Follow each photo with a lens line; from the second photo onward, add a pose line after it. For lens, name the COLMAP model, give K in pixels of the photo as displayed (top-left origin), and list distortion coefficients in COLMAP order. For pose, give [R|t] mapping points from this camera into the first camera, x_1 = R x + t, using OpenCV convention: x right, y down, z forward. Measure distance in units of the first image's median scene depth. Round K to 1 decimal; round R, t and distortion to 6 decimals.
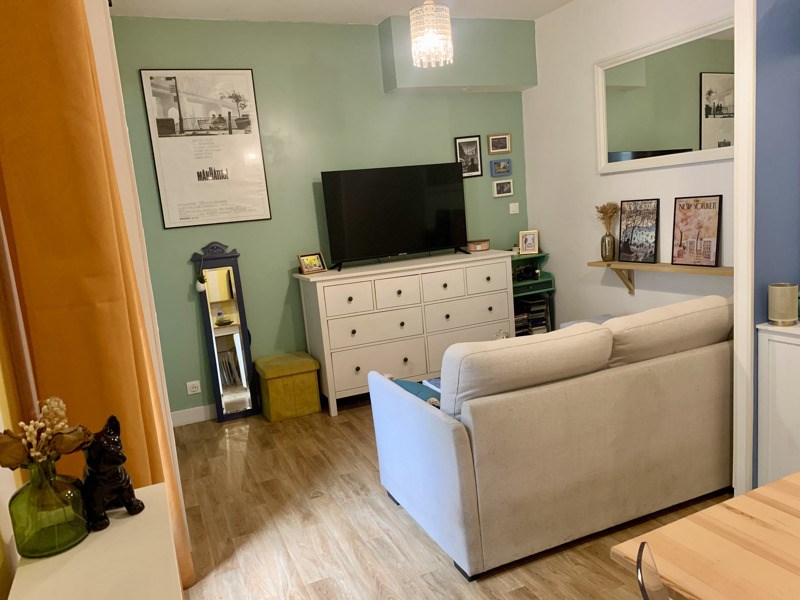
lens RADIAL K [[604.3, 0, 397.6], [0, 604.3, 301.1], [0, 0, 1]] dist [-0.005992, -0.000412]
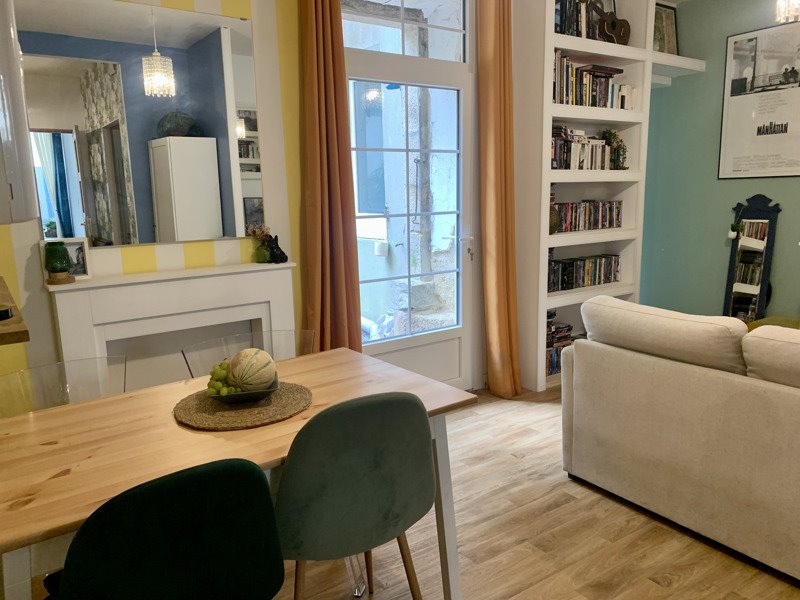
lens RADIAL K [[604.3, 0, 397.4], [0, 604.3, 299.5], [0, 0, 1]] dist [-0.005992, -0.000412]
pose [[0.198719, 0.254401, -0.946462, 0.631802], [-0.142232, 0.962984, 0.228980, -0.075847], [0.969681, 0.089114, 0.227547, 0.175909]]
